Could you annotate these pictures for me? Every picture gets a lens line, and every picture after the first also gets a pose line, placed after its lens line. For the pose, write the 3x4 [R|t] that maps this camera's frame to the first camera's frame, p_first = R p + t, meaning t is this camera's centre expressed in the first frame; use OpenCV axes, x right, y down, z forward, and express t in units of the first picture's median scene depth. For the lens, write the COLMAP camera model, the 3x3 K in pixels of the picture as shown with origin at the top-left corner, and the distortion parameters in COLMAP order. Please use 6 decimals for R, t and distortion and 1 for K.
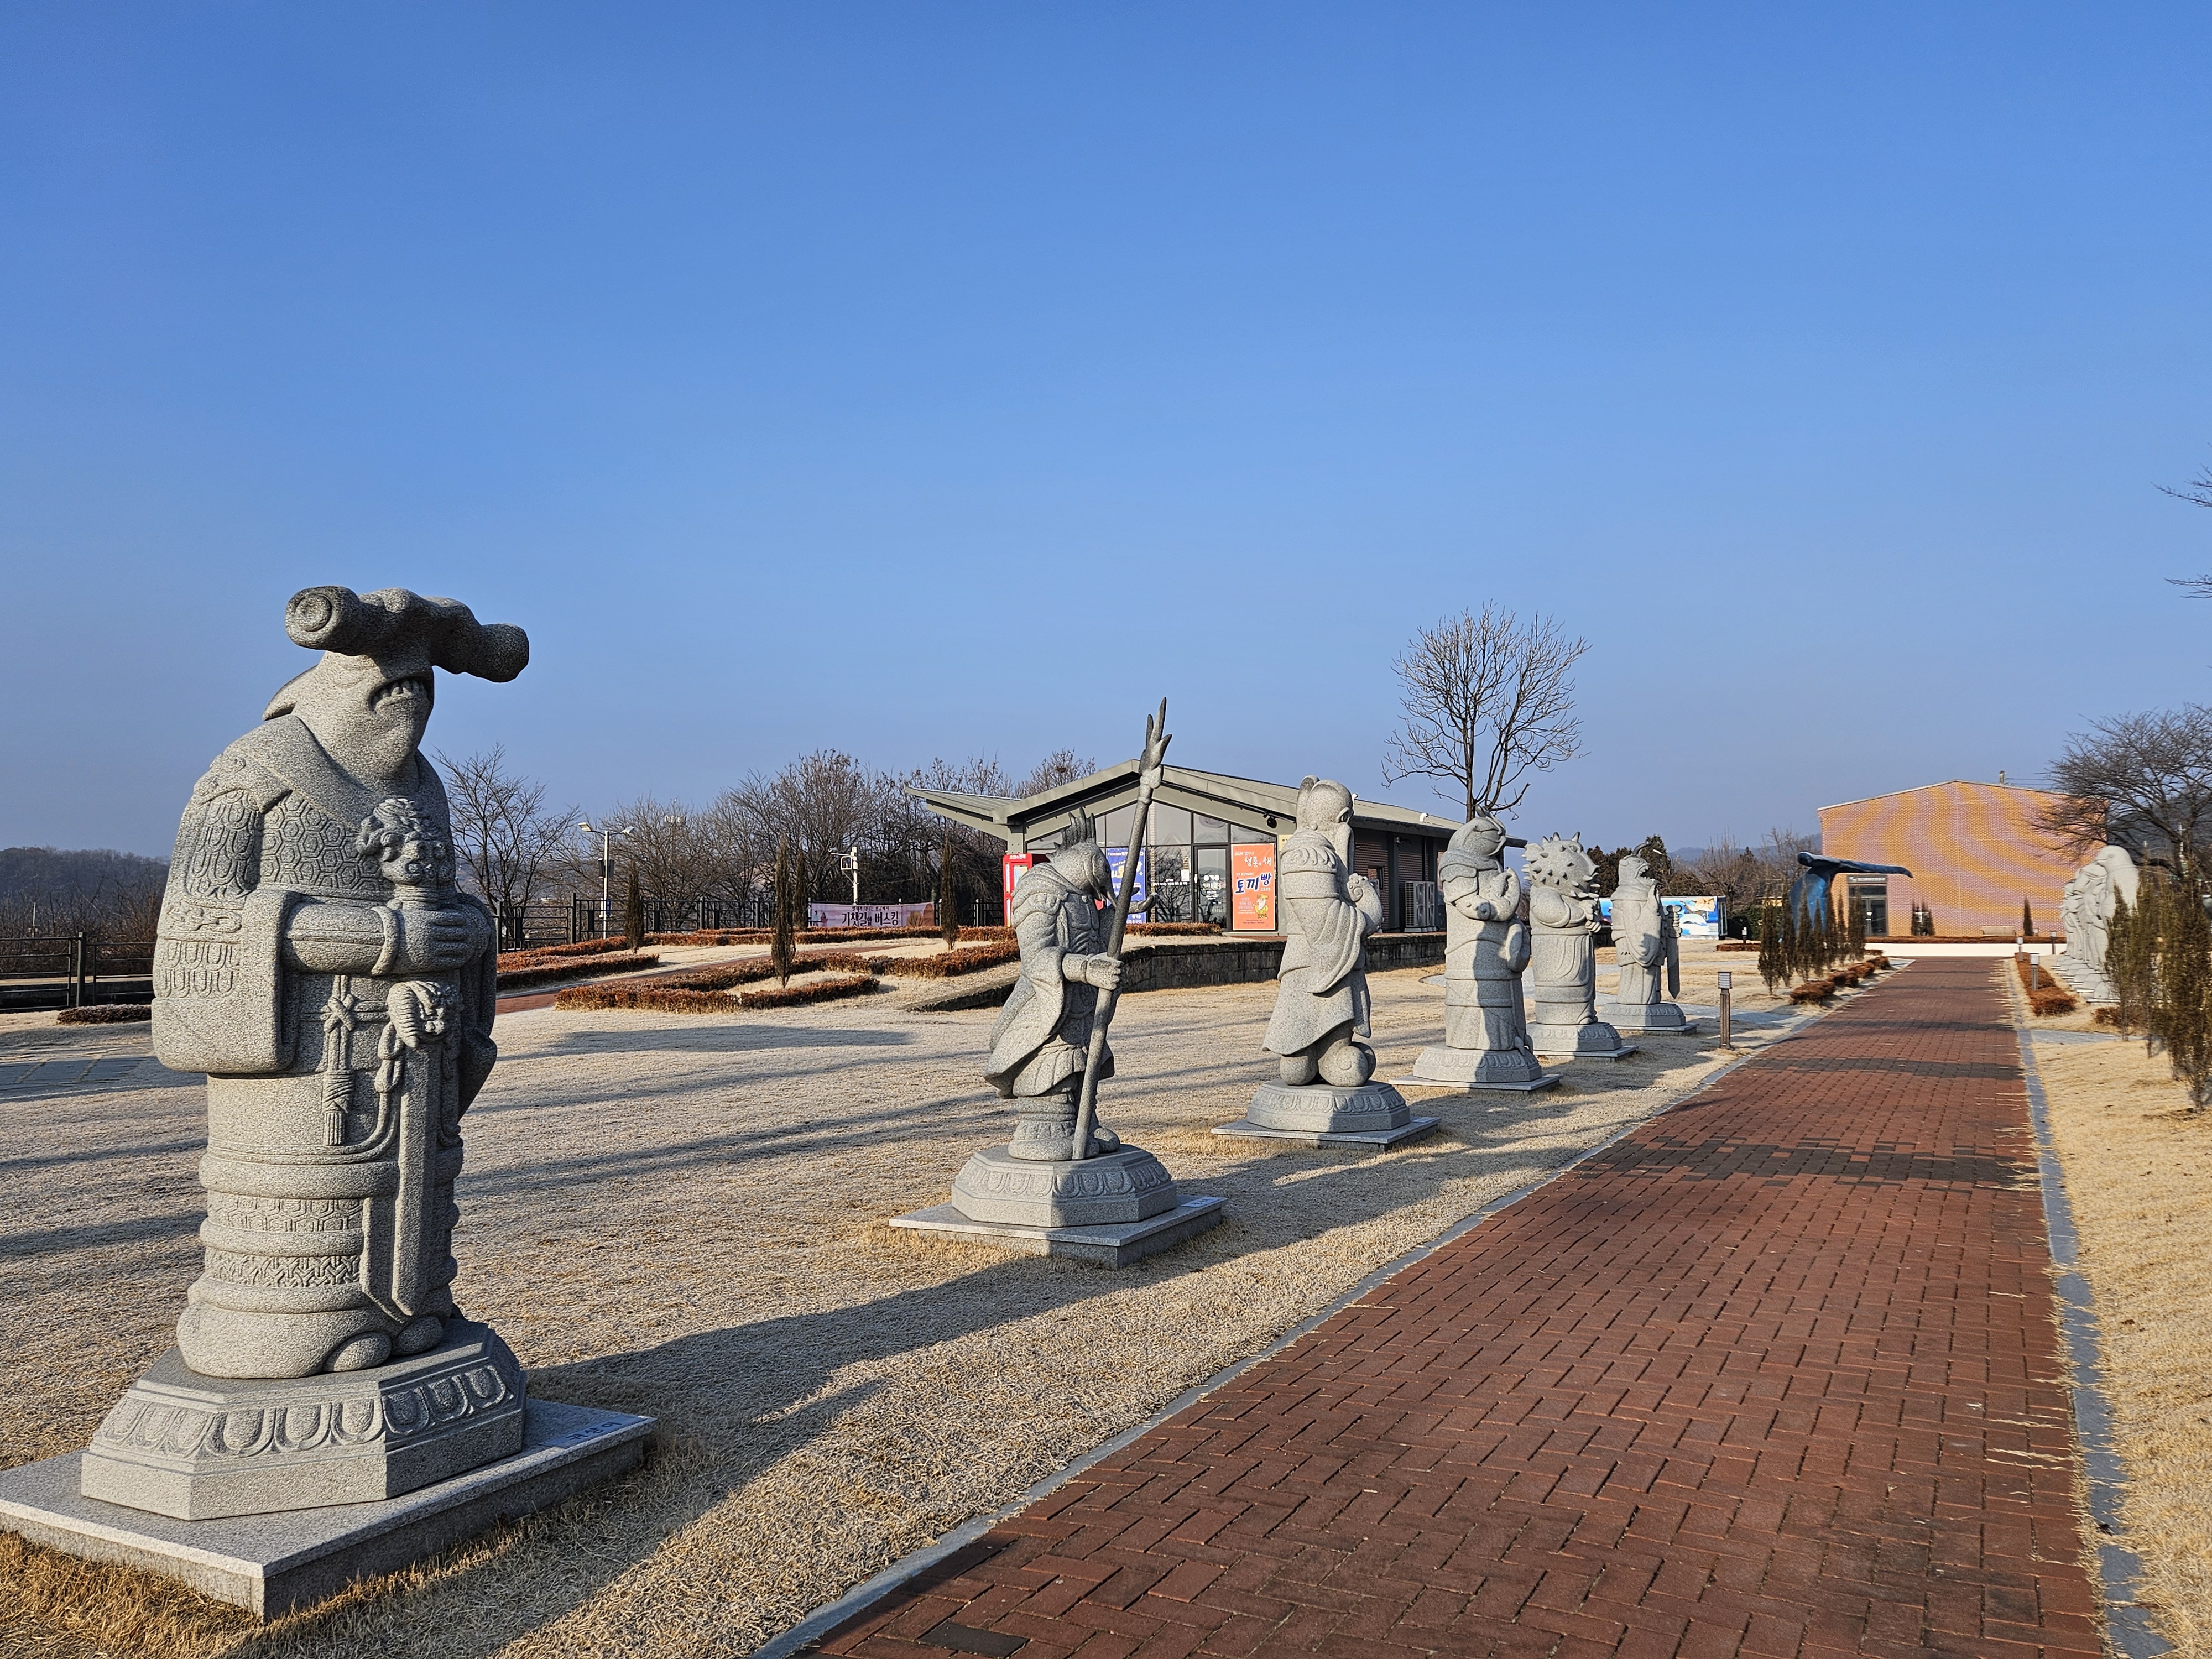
lens RADIAL K [[1602.9, 0, 1106.0], [0, 1602.9, 829.5], [0, 0, 1]] dist [0.093152, -0.096220]
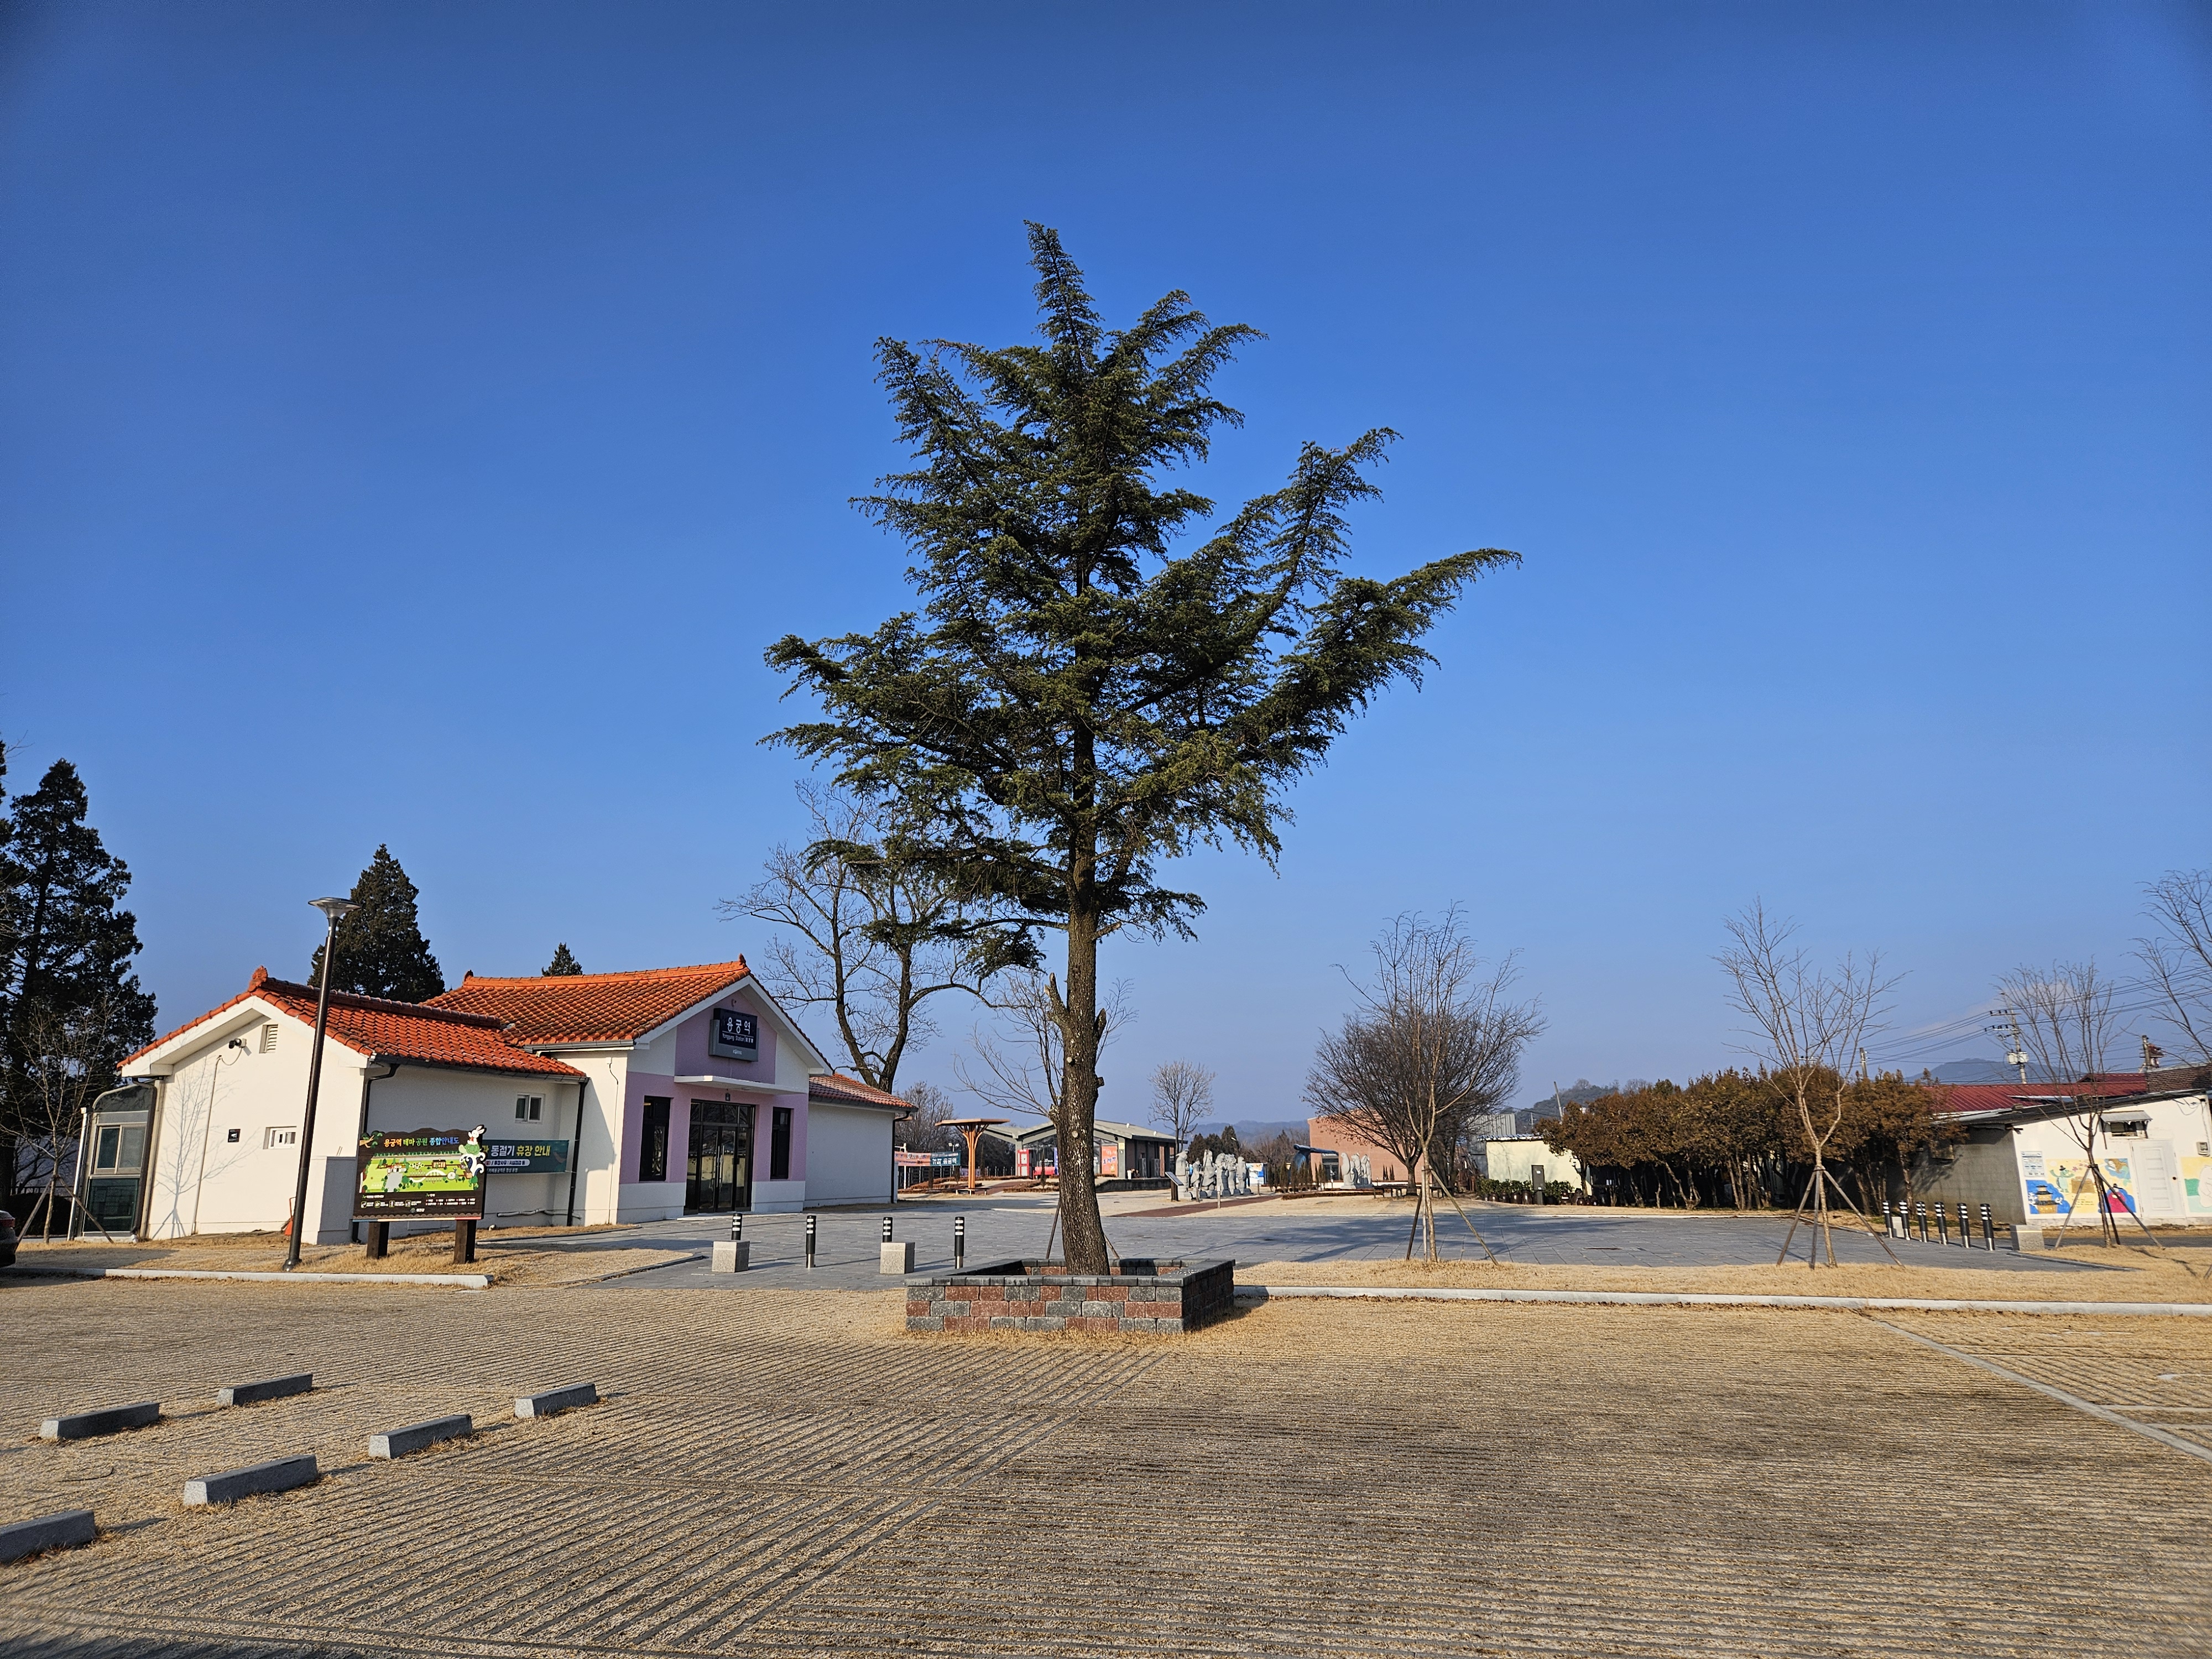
lens RADIAL K [[1602.9, 0, 1106.0], [0, 1602.9, 829.5], [0, 0, 1]] dist [0.093152, -0.096220]
pose [[0.966931, 0.047490, 0.250579, -0.418214], [-0.006591, 0.986835, -0.161594, -0.054366], [-0.254954, 0.154599, 0.954514, -1.159597]]
